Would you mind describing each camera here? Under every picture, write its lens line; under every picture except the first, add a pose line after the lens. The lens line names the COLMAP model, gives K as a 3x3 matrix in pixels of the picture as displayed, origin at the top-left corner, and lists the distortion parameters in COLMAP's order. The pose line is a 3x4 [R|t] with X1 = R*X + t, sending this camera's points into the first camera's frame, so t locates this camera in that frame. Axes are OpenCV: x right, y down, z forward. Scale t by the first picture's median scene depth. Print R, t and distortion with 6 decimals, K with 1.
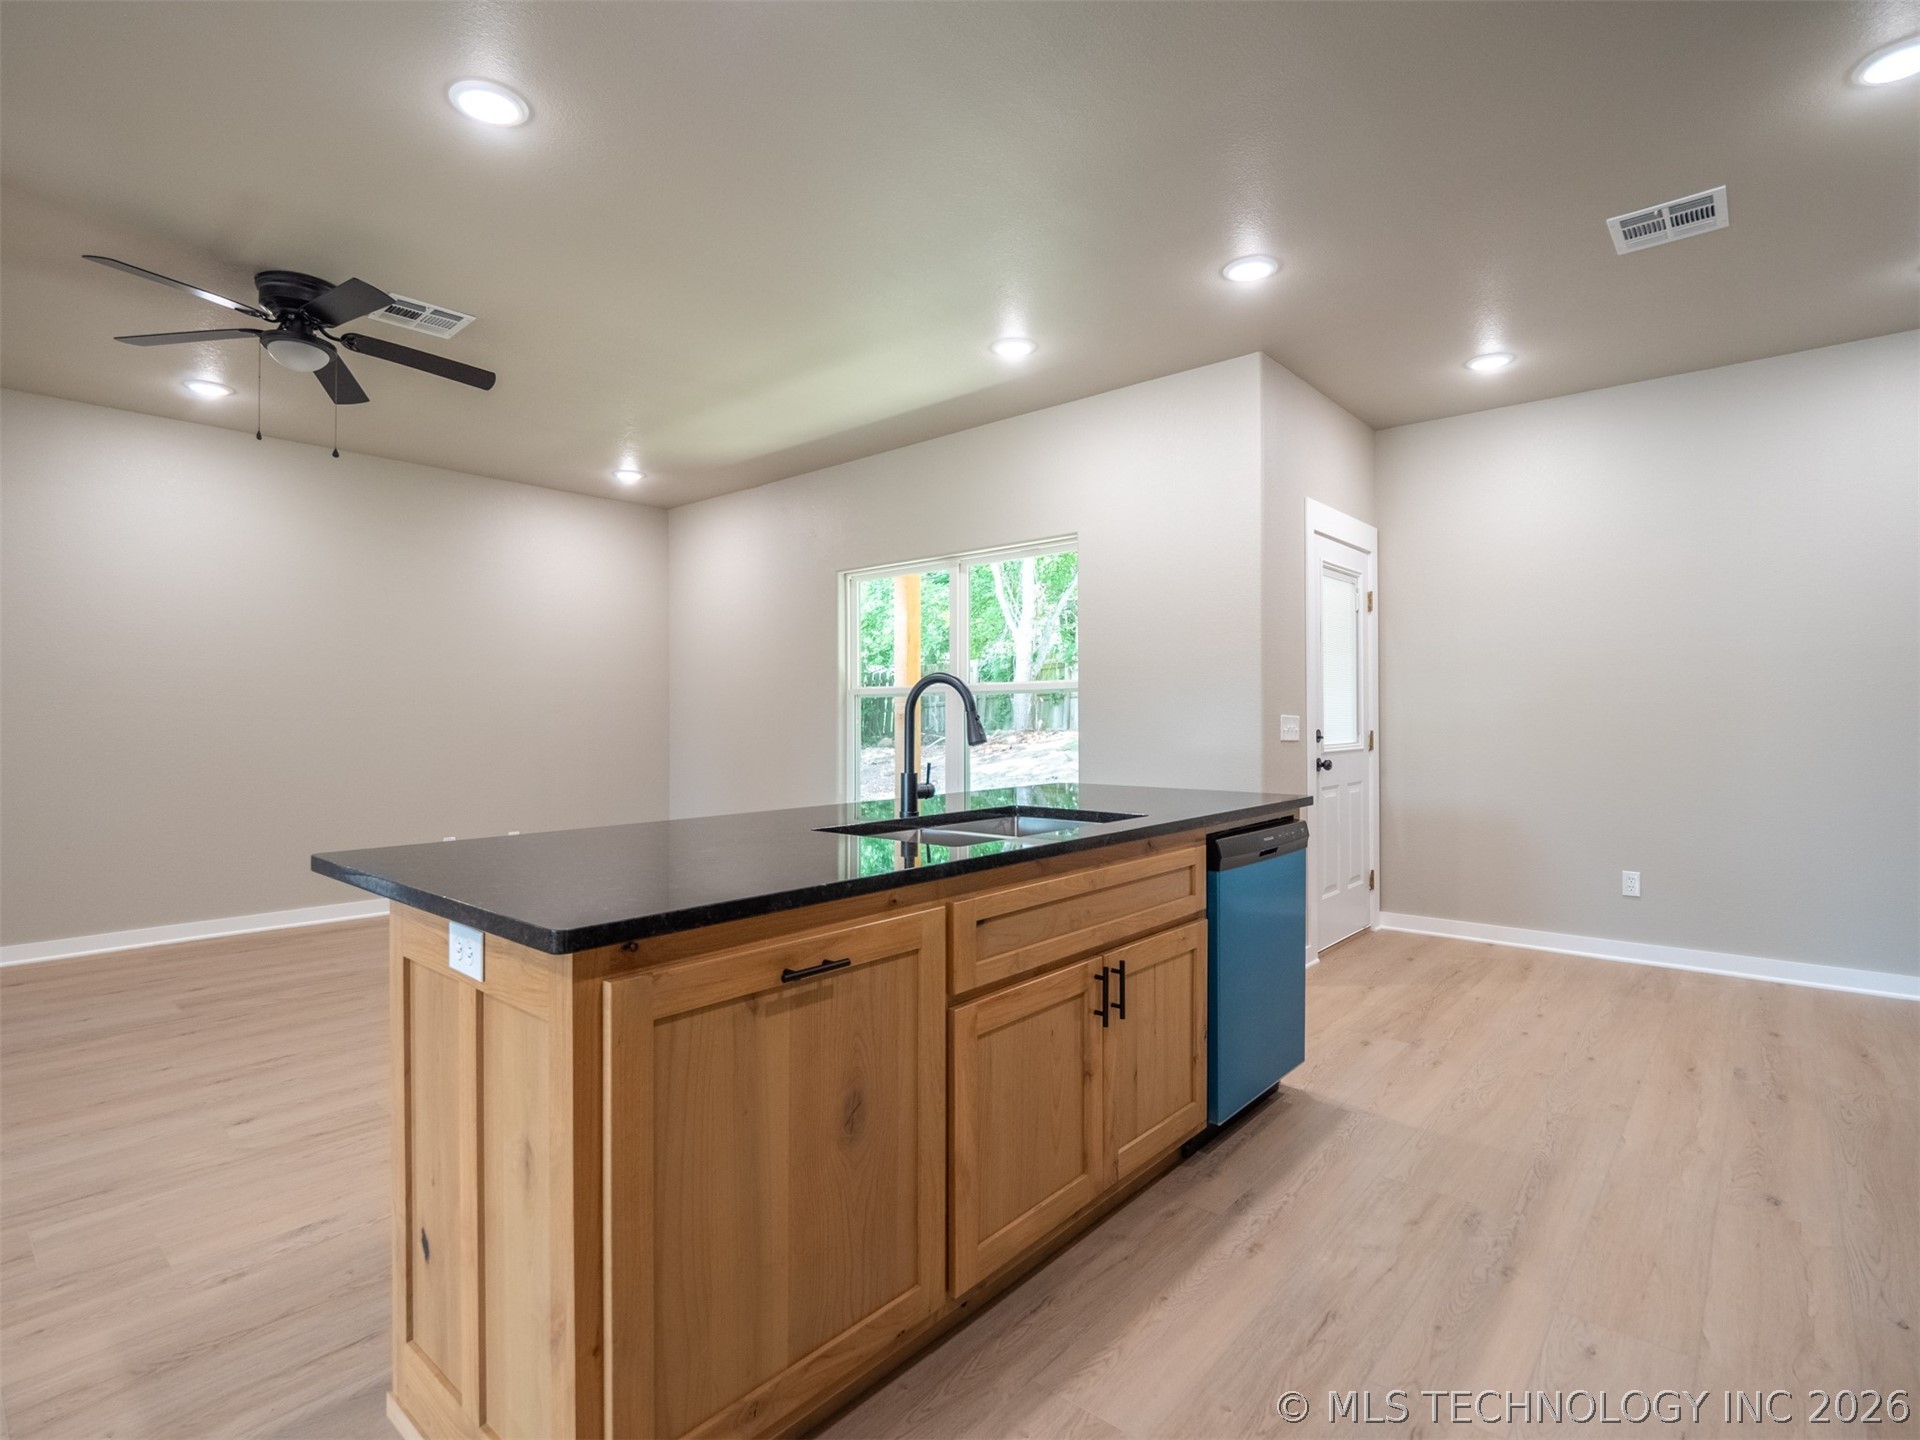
lens RADIAL K [[955.0, 0, 960.0], [0, 955.0, 720.0], [0, 0, 1]] dist [0.000684, -0.011054]
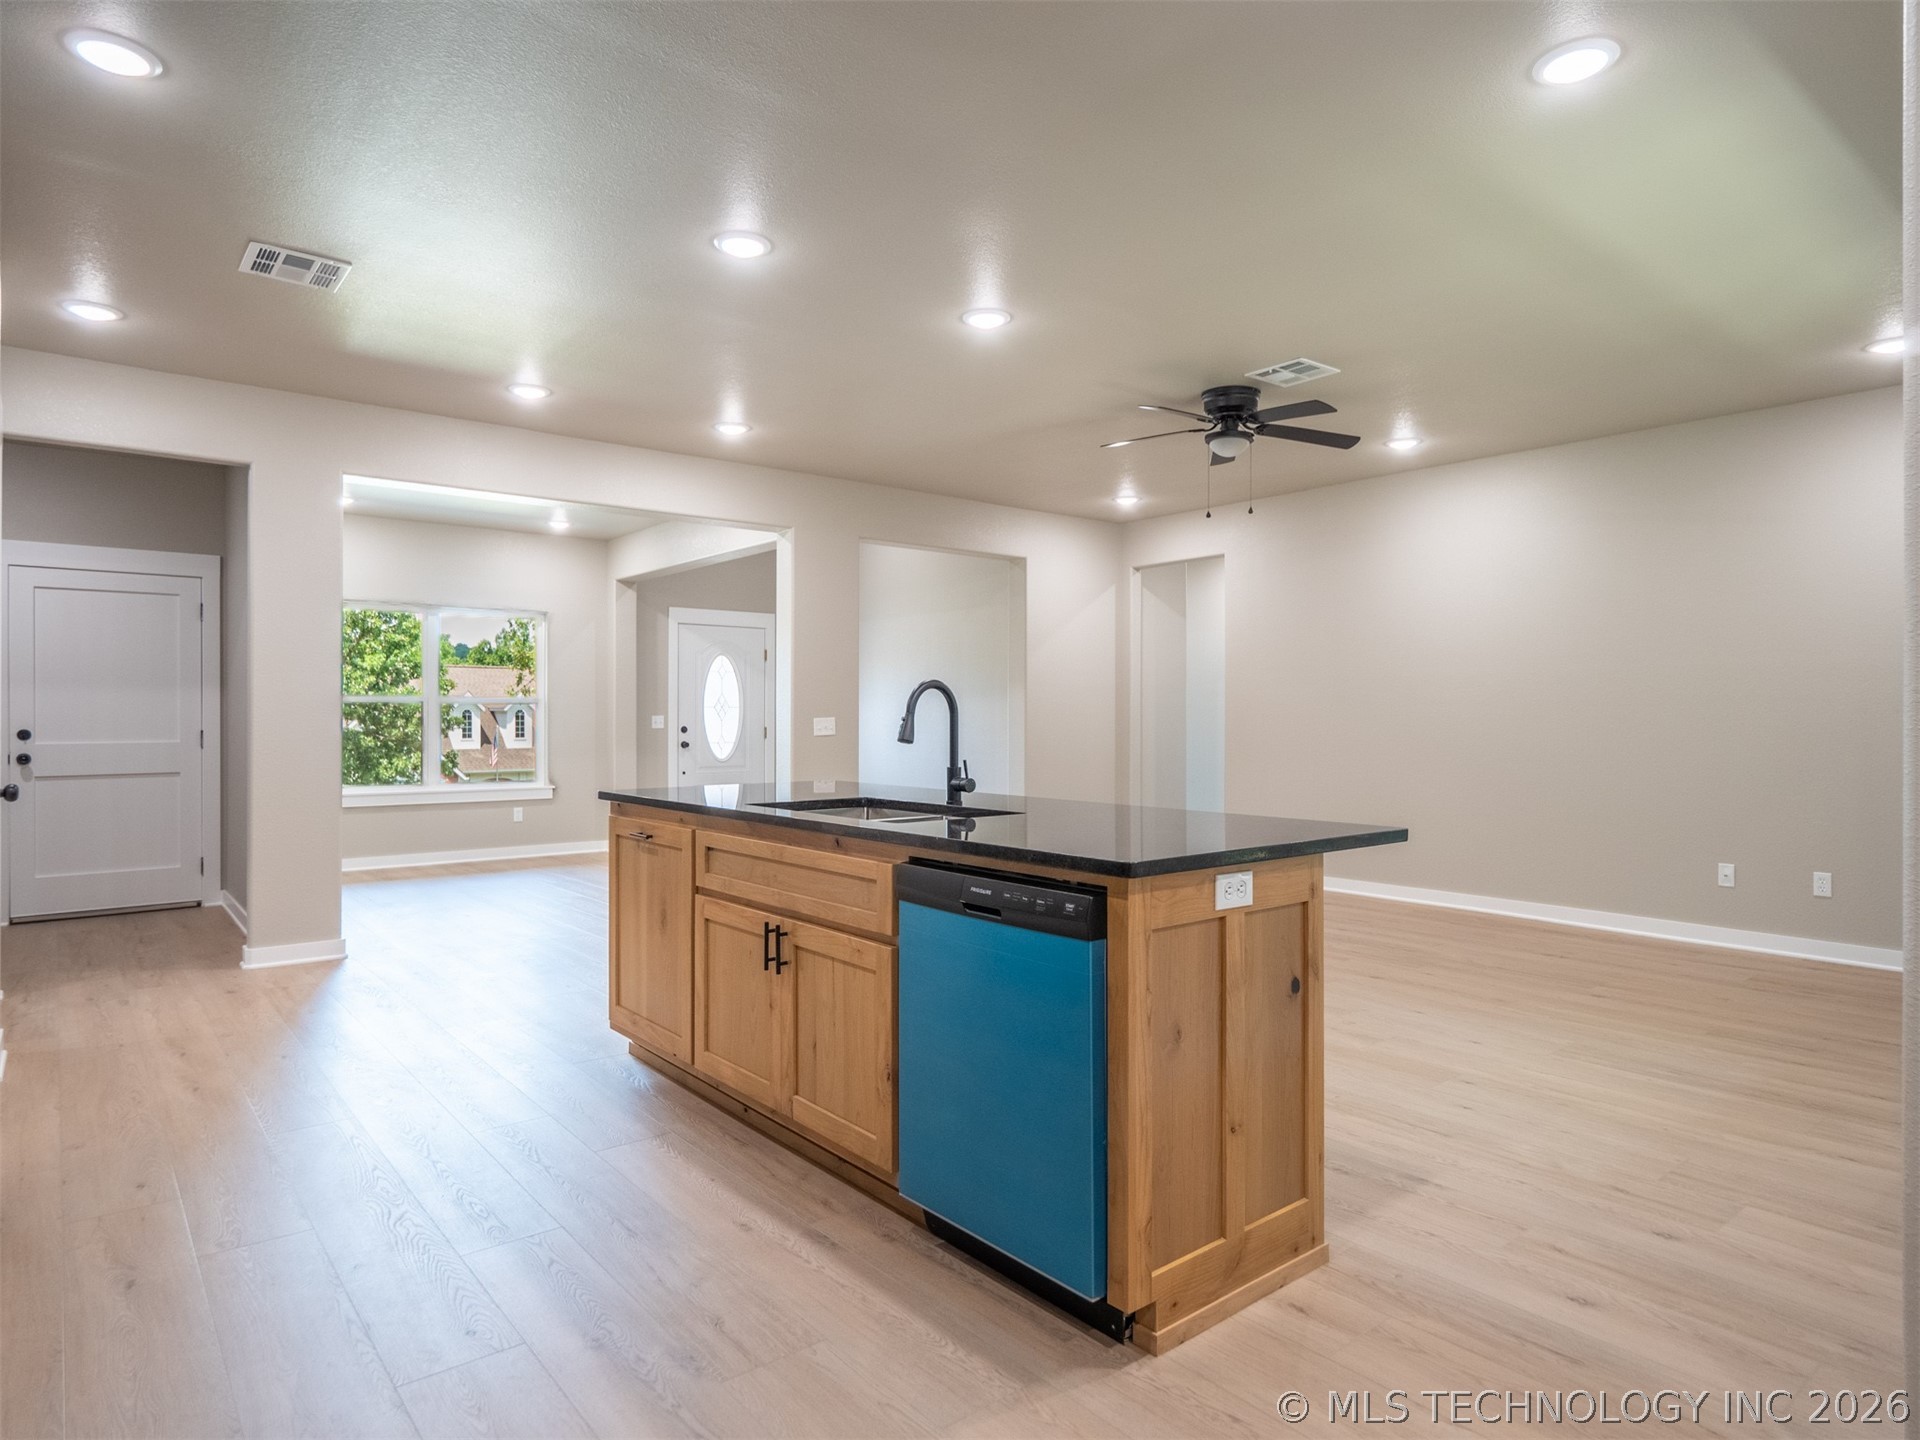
lens RADIAL K [[1106.9, 0, 960.0], [0, 1106.9, 720.0], [0, 0, 1]] dist [-0.002753, -0.000070]
pose [[-0.171347, 0.008393, -0.985175, 1.349216], [-0.005592, 0.999939, 0.009491, -0.014441], [0.985195, 0.007135, -0.171290, 1.327725]]
